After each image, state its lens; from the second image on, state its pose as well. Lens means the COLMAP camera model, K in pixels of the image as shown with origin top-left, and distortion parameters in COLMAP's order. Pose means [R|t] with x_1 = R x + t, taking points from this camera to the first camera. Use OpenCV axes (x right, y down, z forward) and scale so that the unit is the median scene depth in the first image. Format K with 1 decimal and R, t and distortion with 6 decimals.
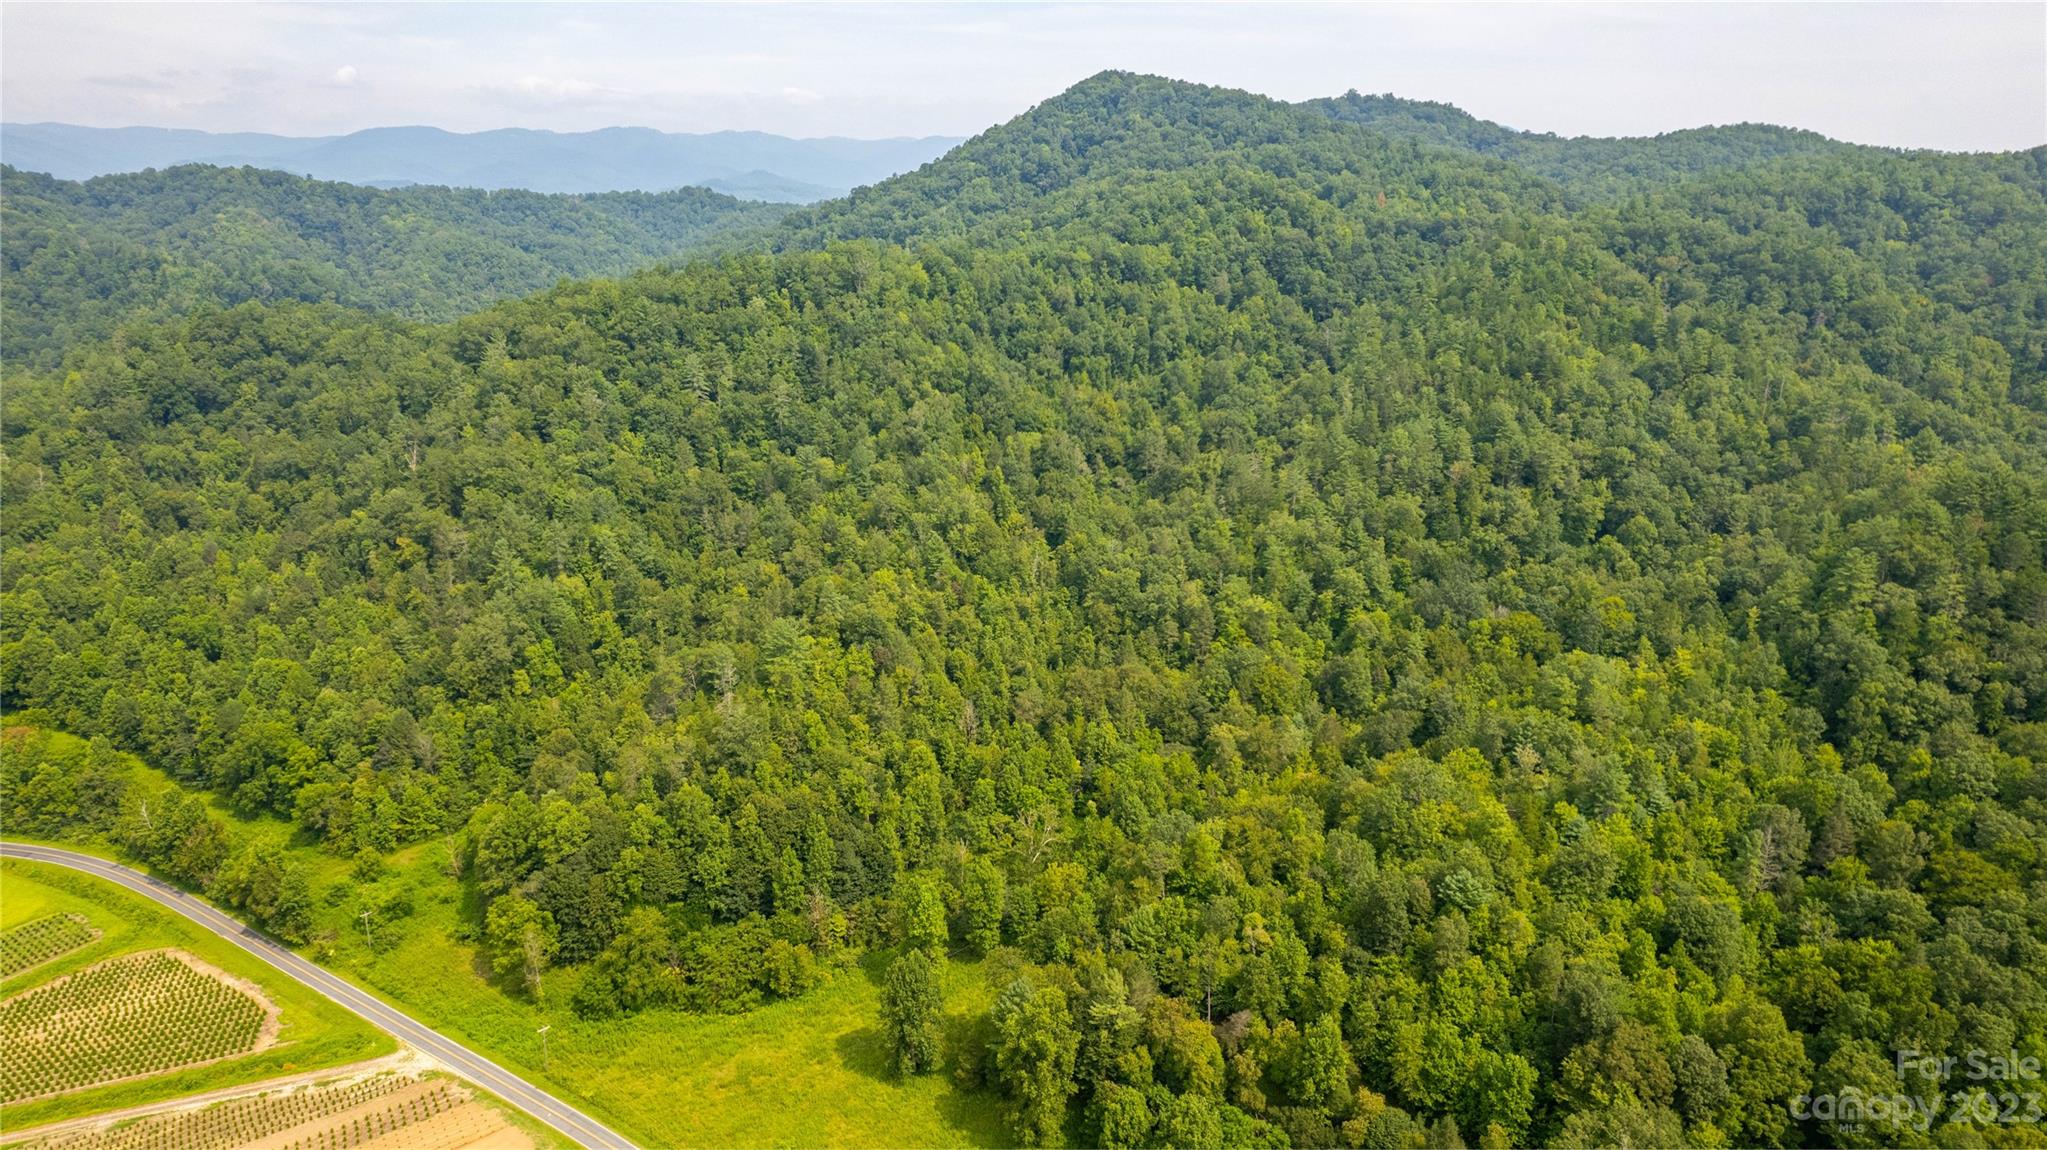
lens RADIAL K [[1317.8, 0, 1023.5], [0, 1317.8, 575.0], [0, 0, 1]] dist [-0.079502, 0.078960]
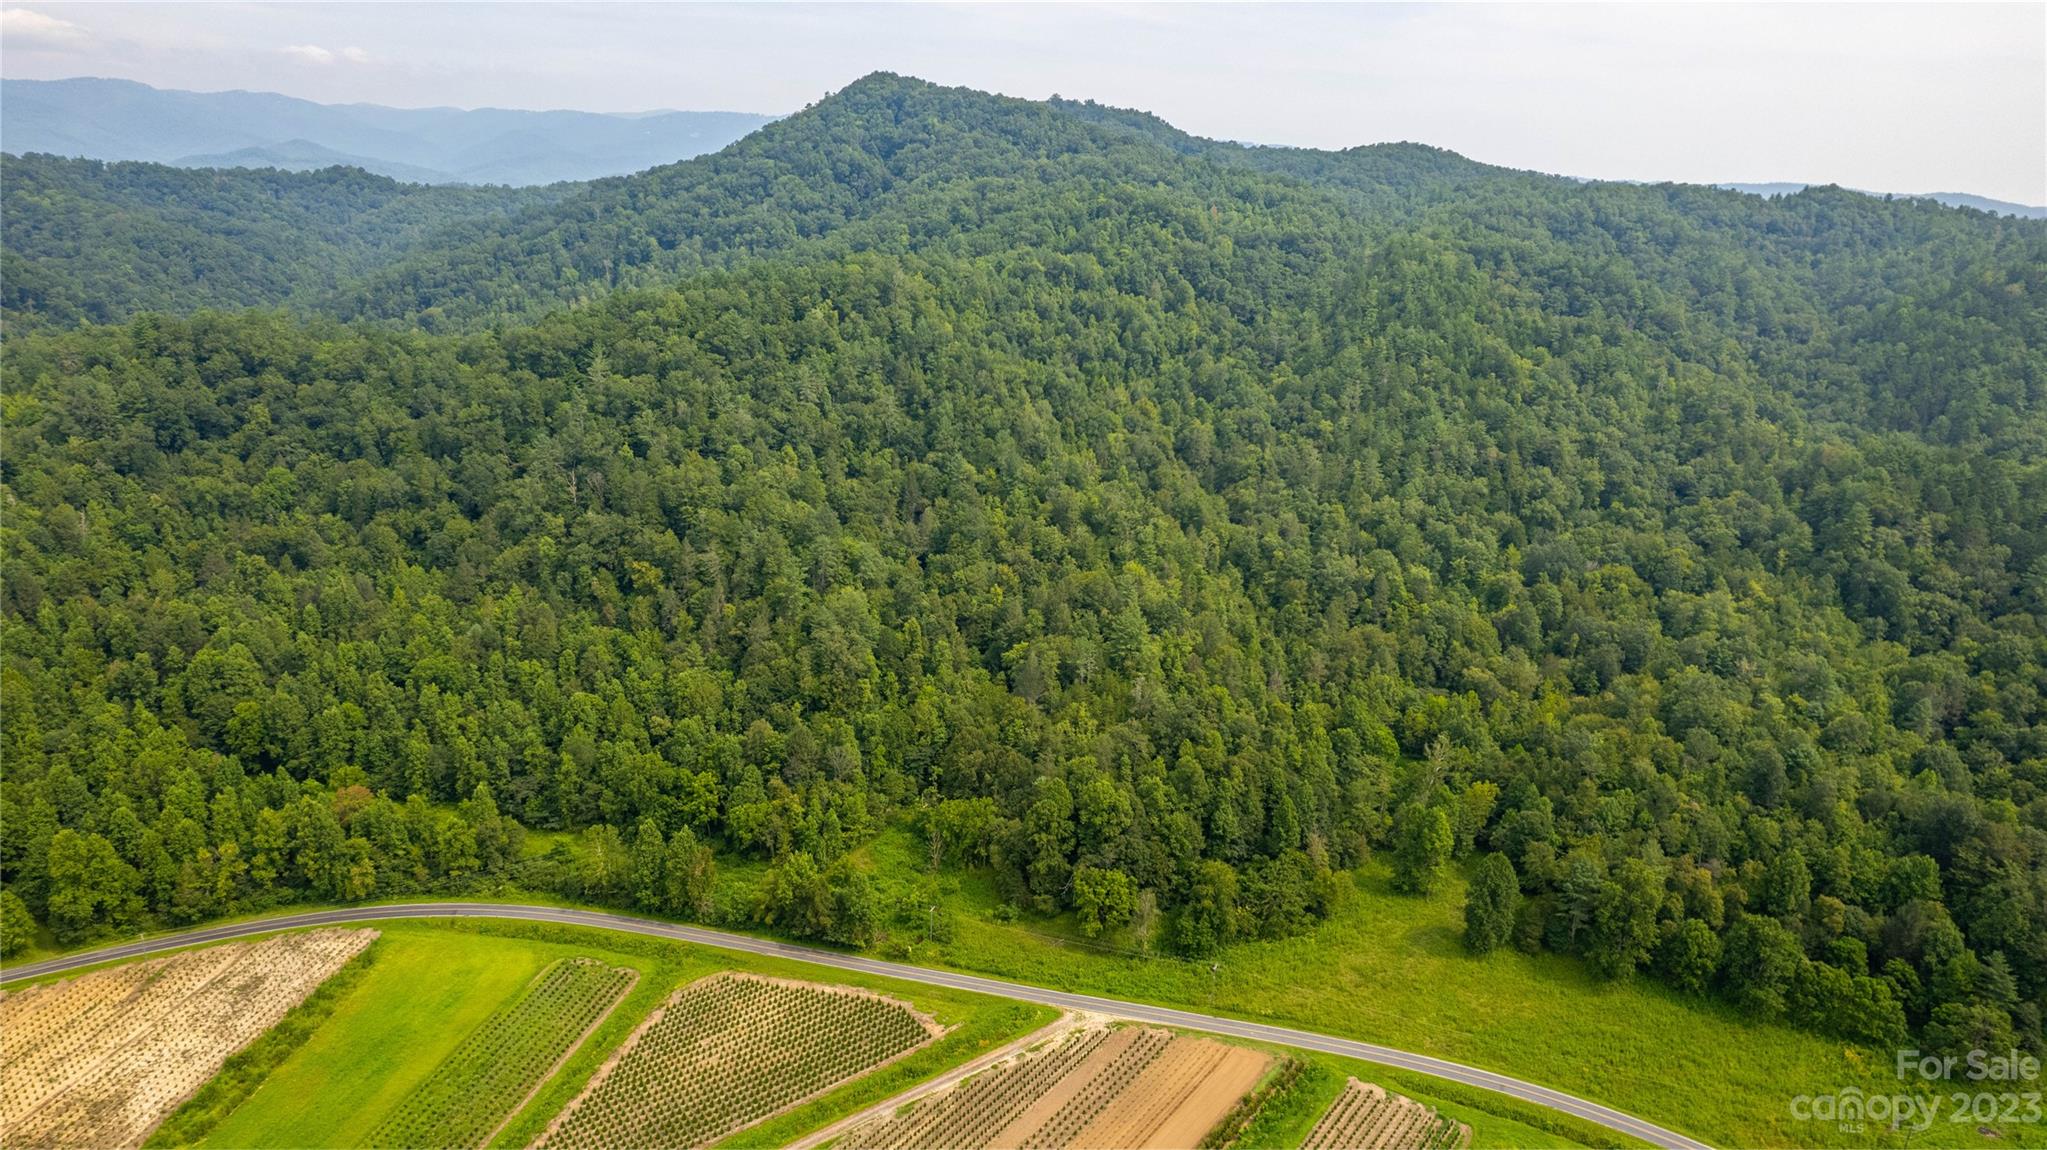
lens RADIAL K [[1317.8, 0, 1023.5], [0, 1317.8, 575.0], [0, 0, 1]] dist [-0.079502, 0.078960]
pose [[0.946543, -0.065358, 0.315888, -0.431061], [0.060965, 0.997857, 0.023781, -0.020196], [-0.316765, -0.003252, 0.948499, -0.030655]]
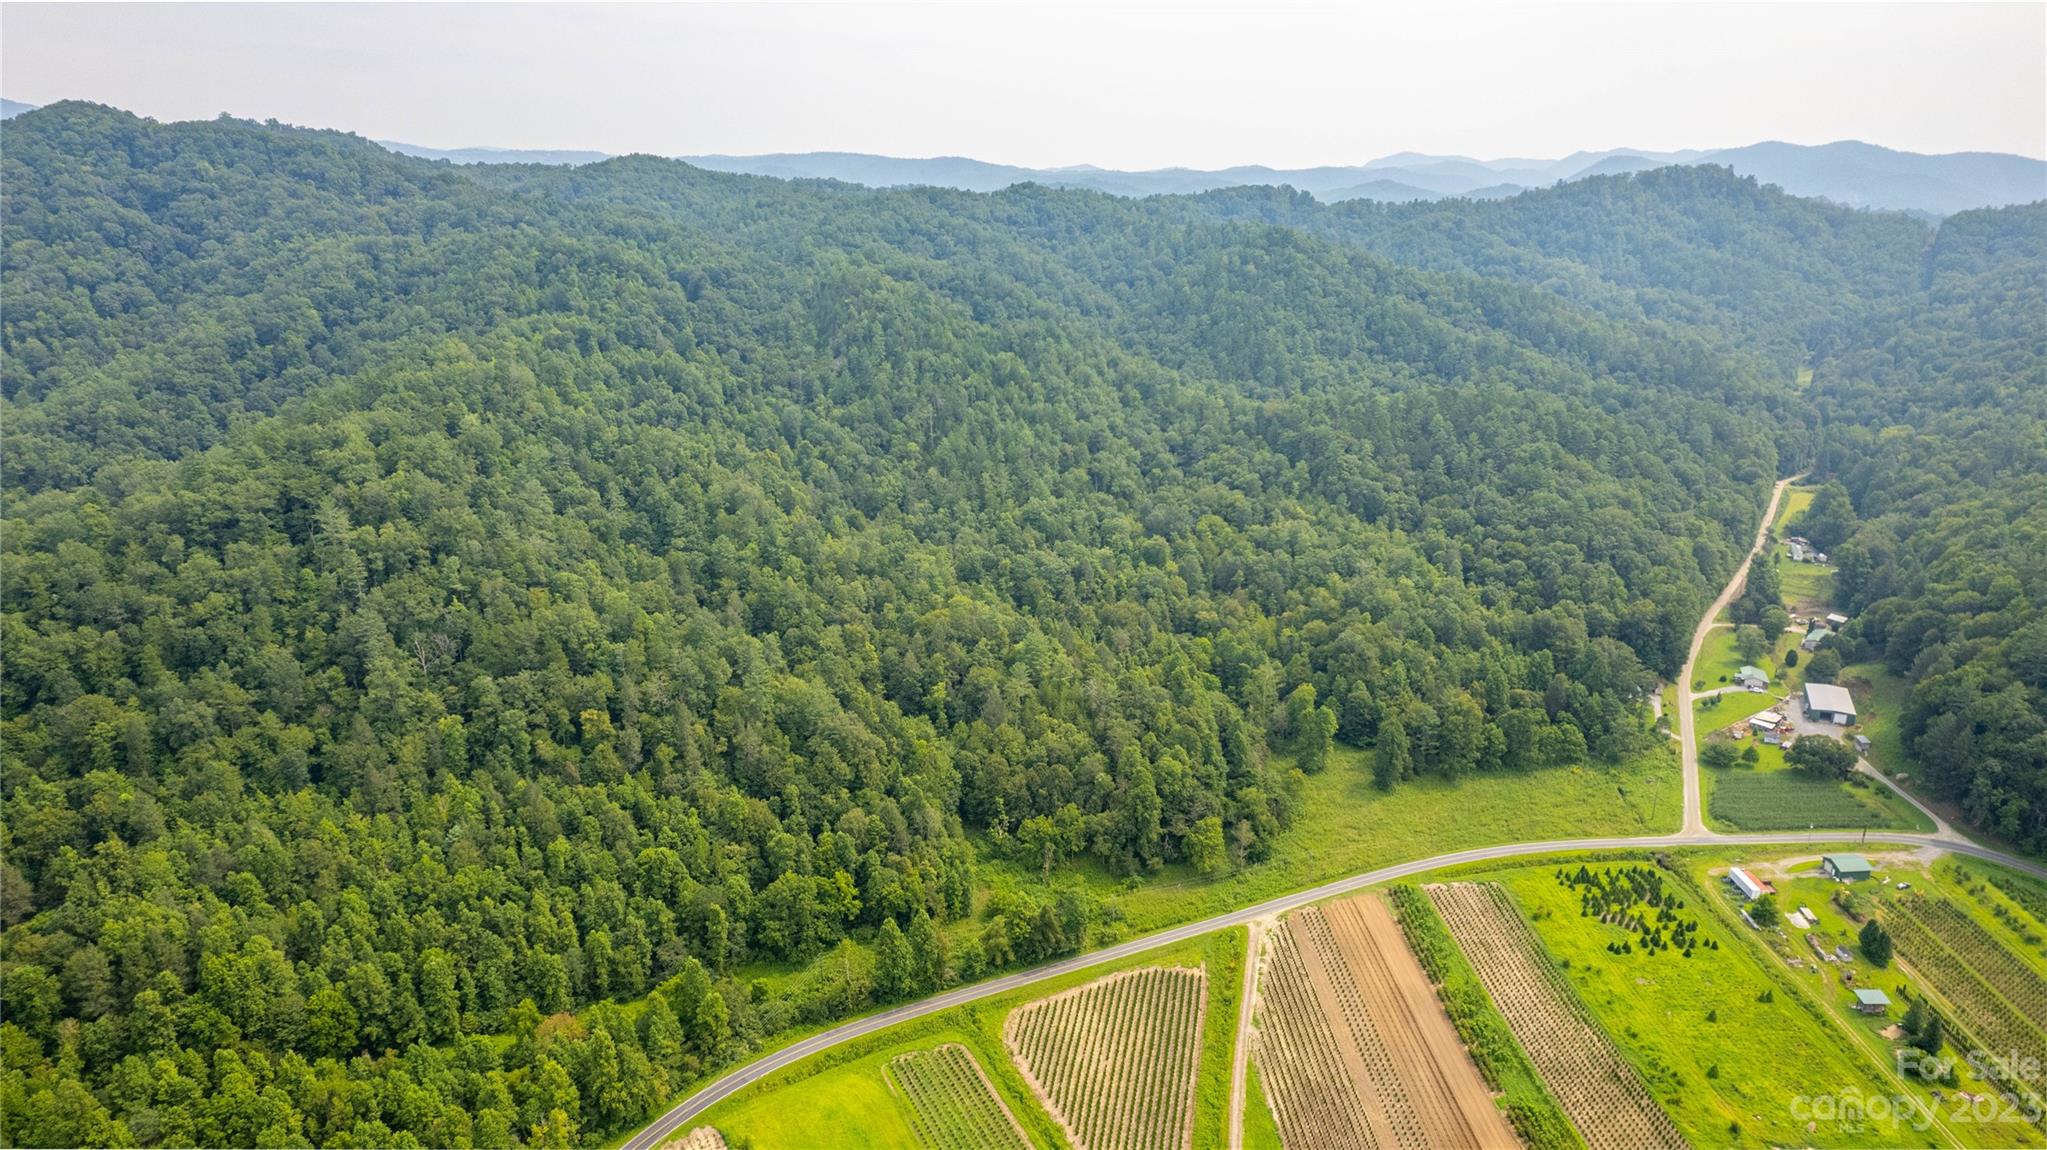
lens RADIAL K [[1317.8, 0, 1023.5], [0, 1317.8, 575.0], [0, 0, 1]] dist [-0.079502, 0.078960]
pose [[0.526324, -0.253844, 0.811509, -0.885844], [0.243052, 0.959490, 0.142496, -0.152087], [-0.814806, 0.122240, 0.566699, 0.154495]]
